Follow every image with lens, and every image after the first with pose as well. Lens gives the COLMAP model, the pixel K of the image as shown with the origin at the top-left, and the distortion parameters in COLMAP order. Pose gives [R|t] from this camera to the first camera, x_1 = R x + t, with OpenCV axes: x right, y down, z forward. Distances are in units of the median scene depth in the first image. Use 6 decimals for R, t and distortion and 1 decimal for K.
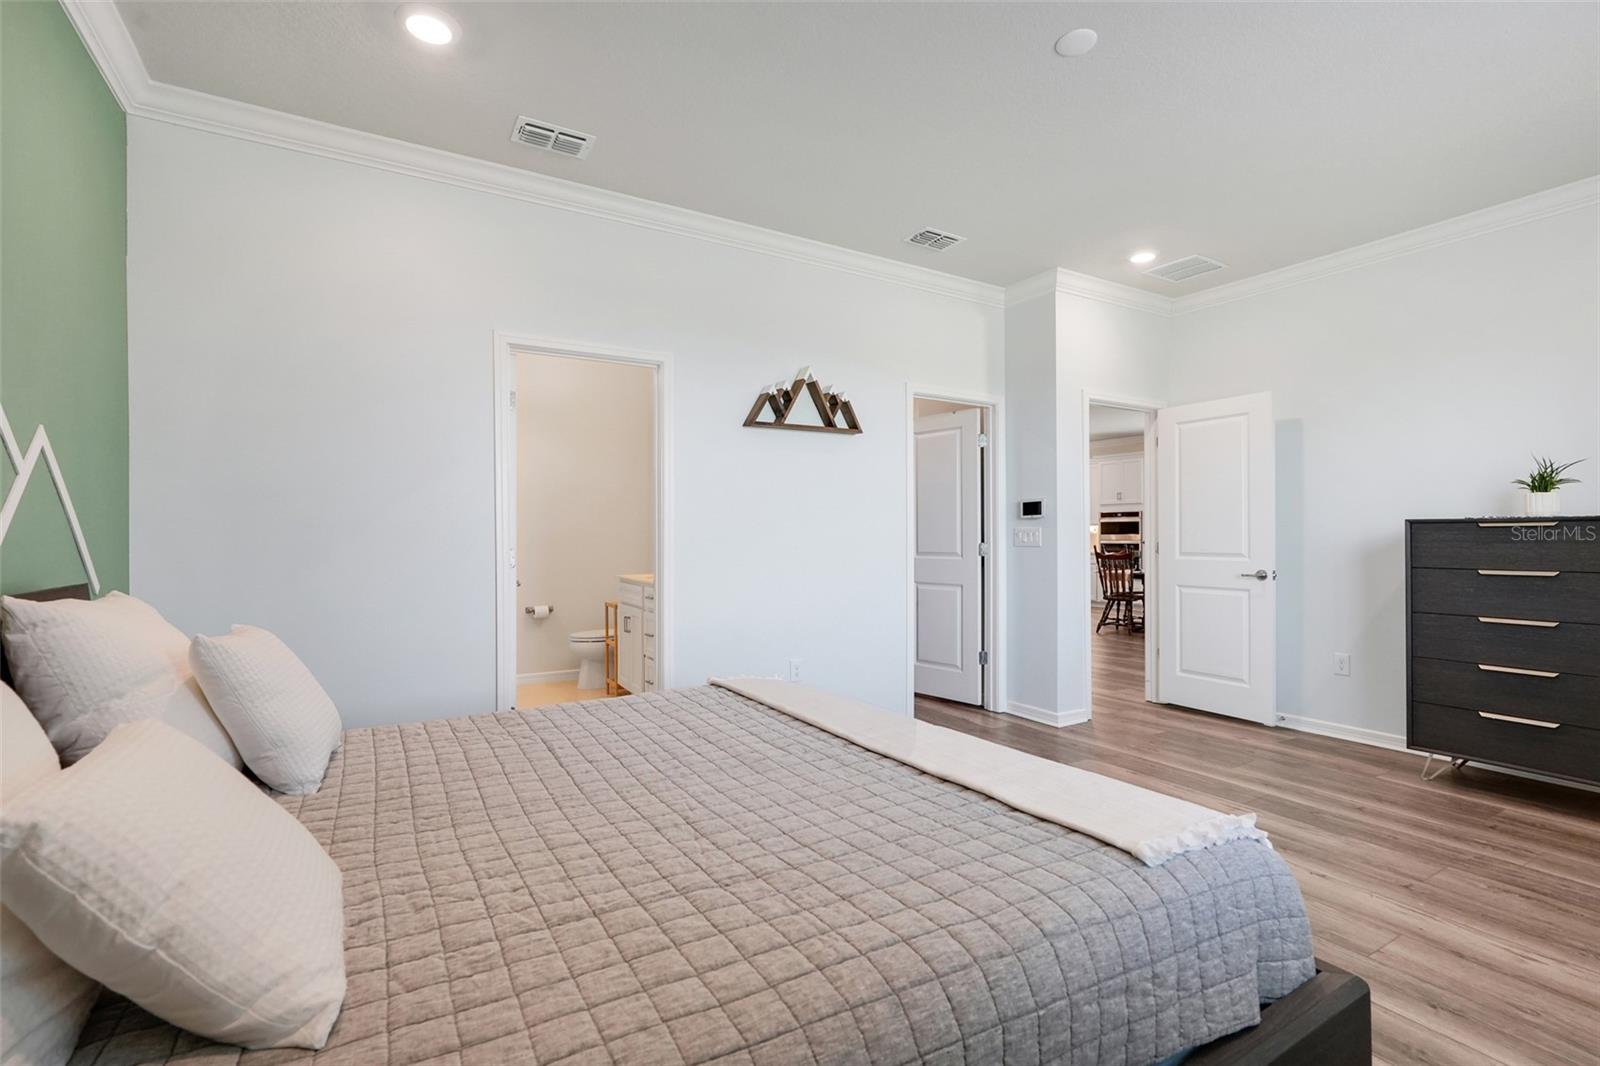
lens RADIAL K [[712.2, 0, 802.0], [0, 712.2, 538.0], [0, 0, 1]] dist [-0.007628, 0.002639]
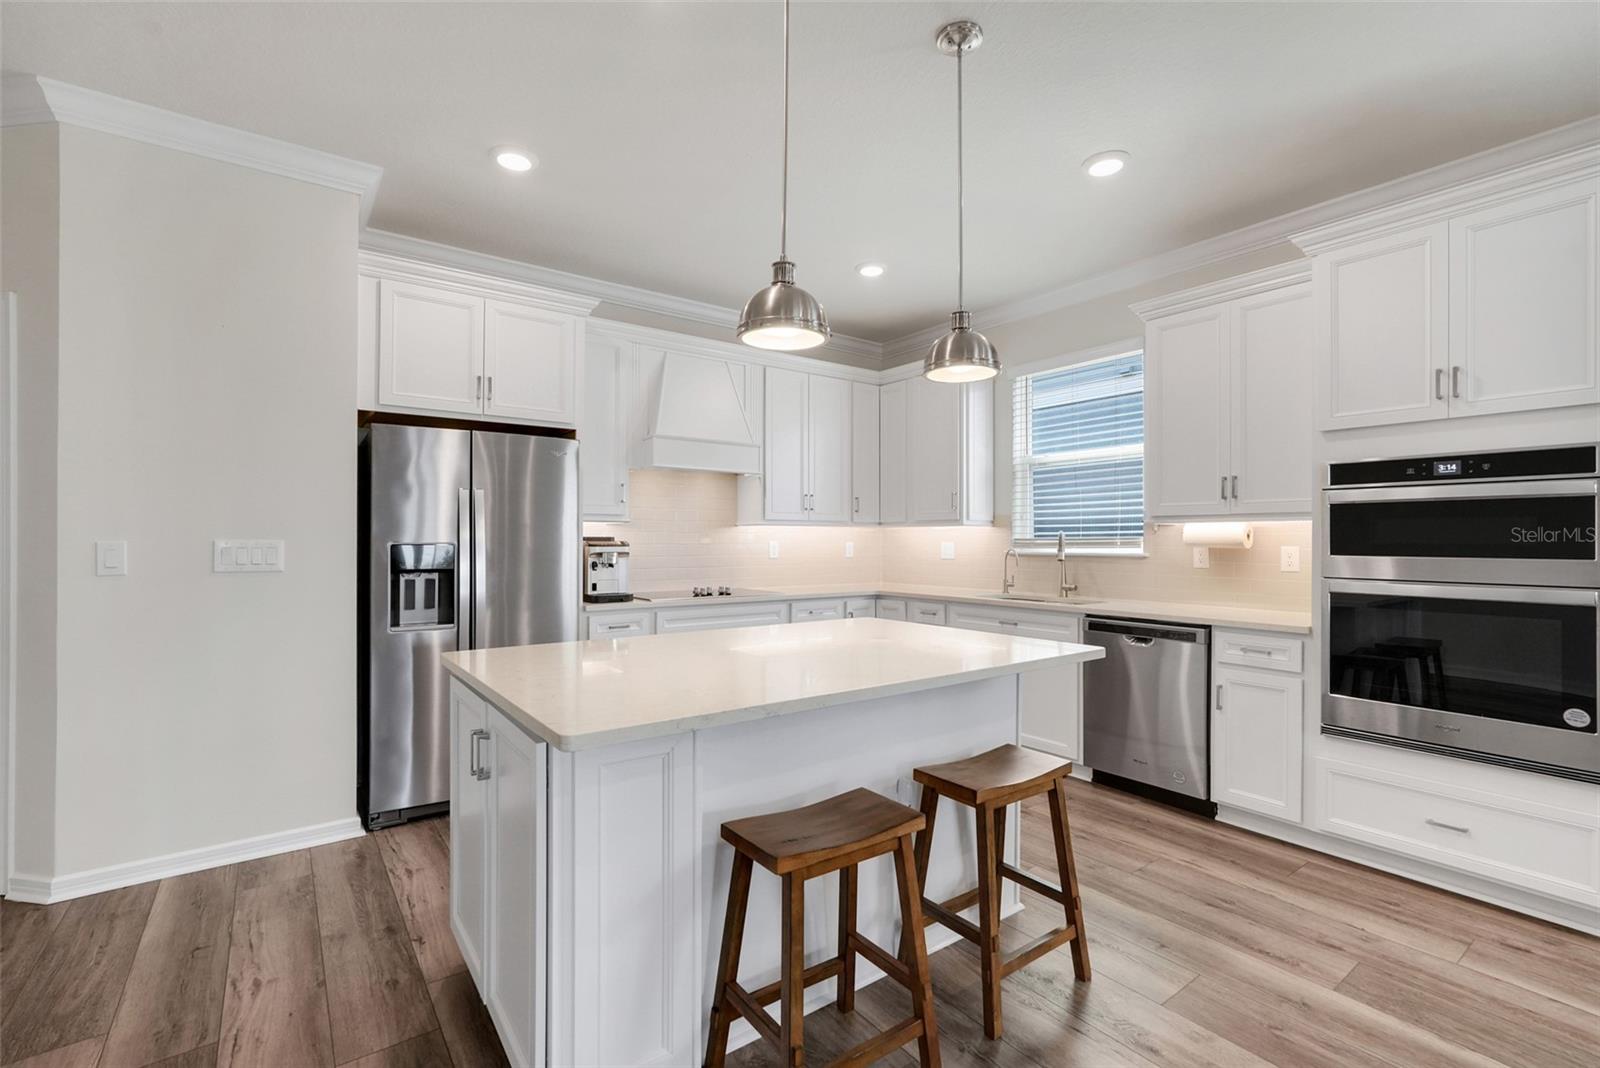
lens RADIAL K [[712.2, 0, 808.6], [0, 712.2, 537.9], [0, 0, 1]] dist [-0.007628, 0.002639]
pose [[0.993107, 0.002859, 0.117175, 0.221187], [-0.003011, 0.999995, 0.001125, -0.010602], [-0.117172, -0.001470, 0.993111, 0.790190]]
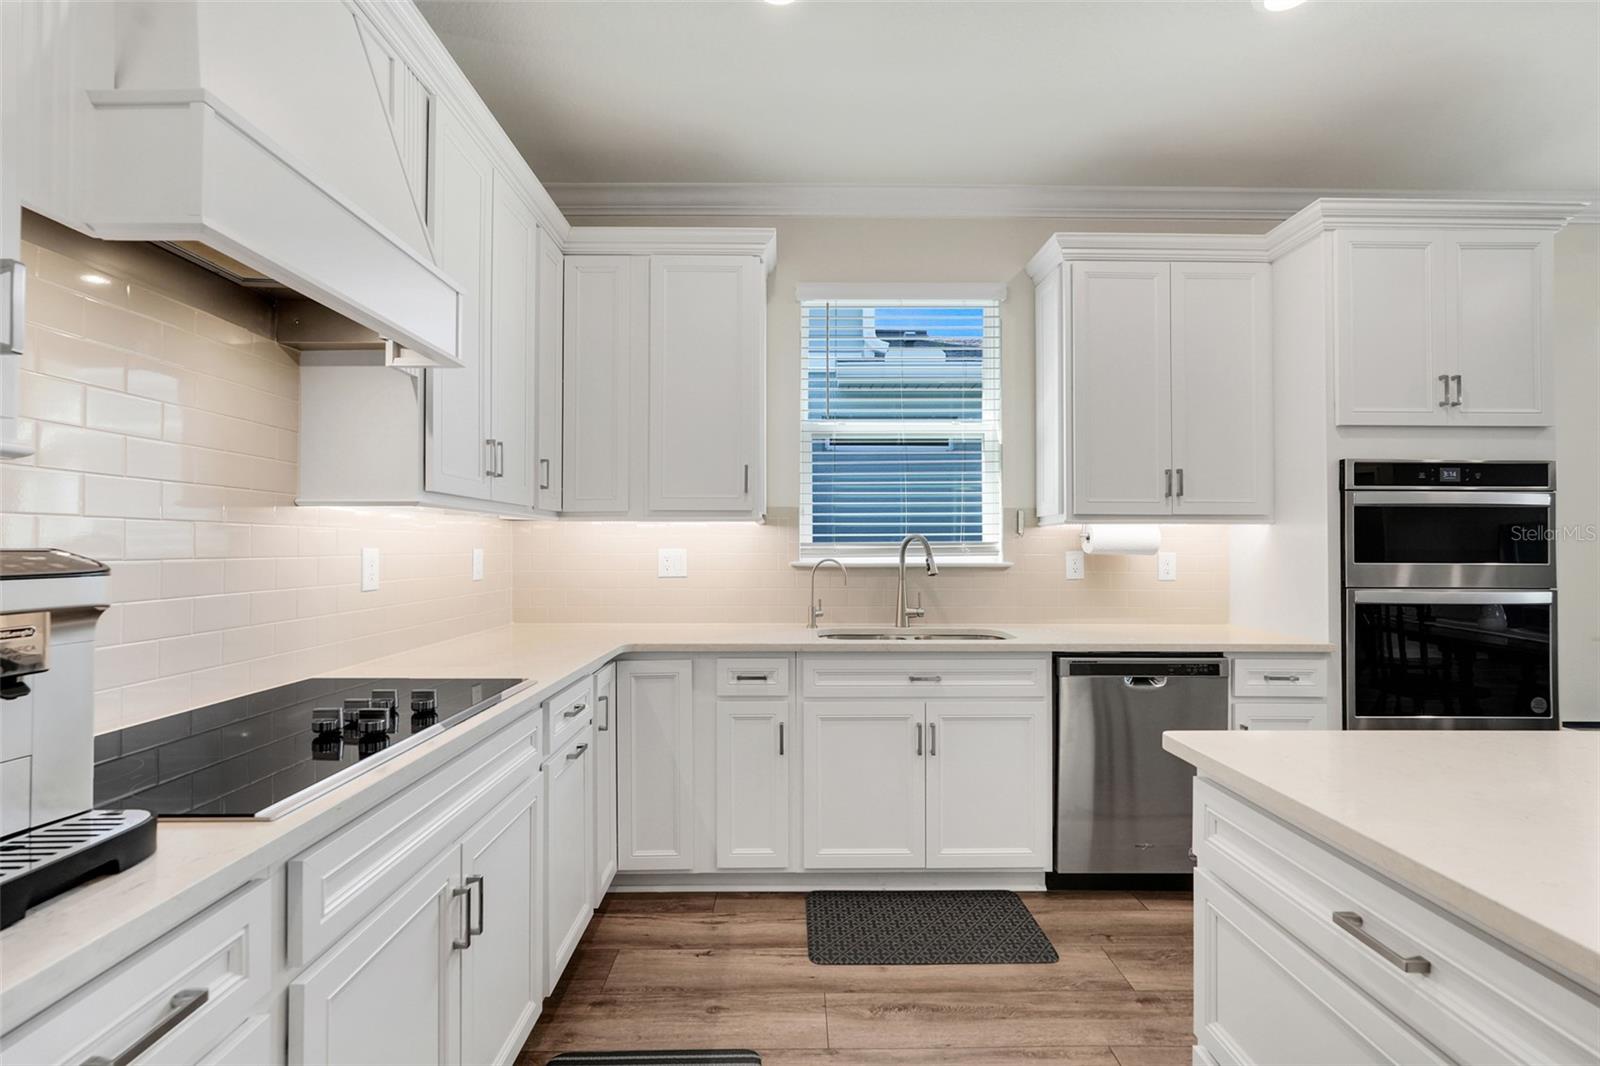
lens RADIAL K [[712.2, 0, 796.0], [0, 712.2, 538.8], [0, 0, 1]] dist [-0.007628, 0.002639]
pose [[0.493549, 0.011196, 0.869646, 0.151243], [-0.006668, 0.999936, -0.009089, -0.009207], [-0.869692, -0.001314, 0.493592, 1.048250]]
